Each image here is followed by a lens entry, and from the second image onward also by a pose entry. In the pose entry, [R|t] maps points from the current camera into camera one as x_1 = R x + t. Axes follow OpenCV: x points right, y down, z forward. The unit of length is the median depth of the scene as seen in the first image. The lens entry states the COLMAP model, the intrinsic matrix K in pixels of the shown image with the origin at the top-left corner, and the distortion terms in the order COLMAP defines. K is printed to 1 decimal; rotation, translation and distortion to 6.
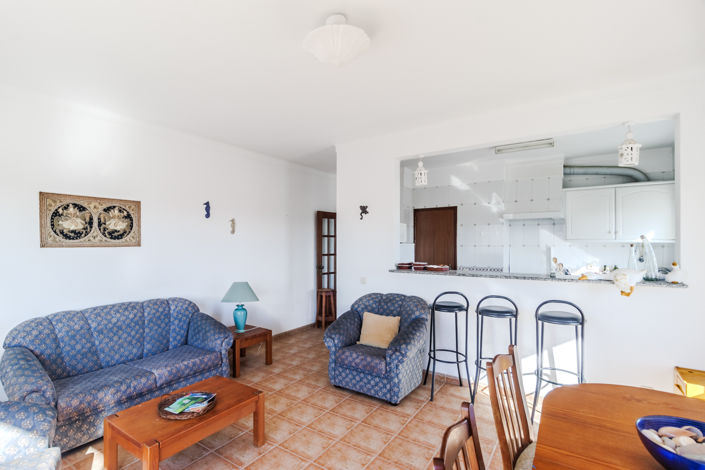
lens RADIAL K [[328.9, 0, 352.4], [0, 328.9, 239.7], [0, 0, 1]] dist [-0.000123, 0.000078]
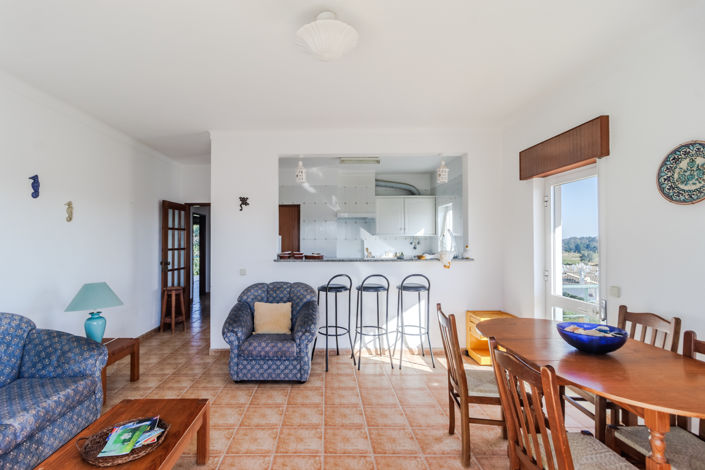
lens RADIAL K [[300.0, 0, 352.0], [0, 300.0, 232.4], [0, 0, 1]] dist [0.009121, 0.001476]
pose [[0.834250, 0.006691, 0.551345, -0.230374], [0.000143, 0.999924, -0.012351, 0.017806], [-0.551386, 0.010382, 0.834186, 0.067331]]
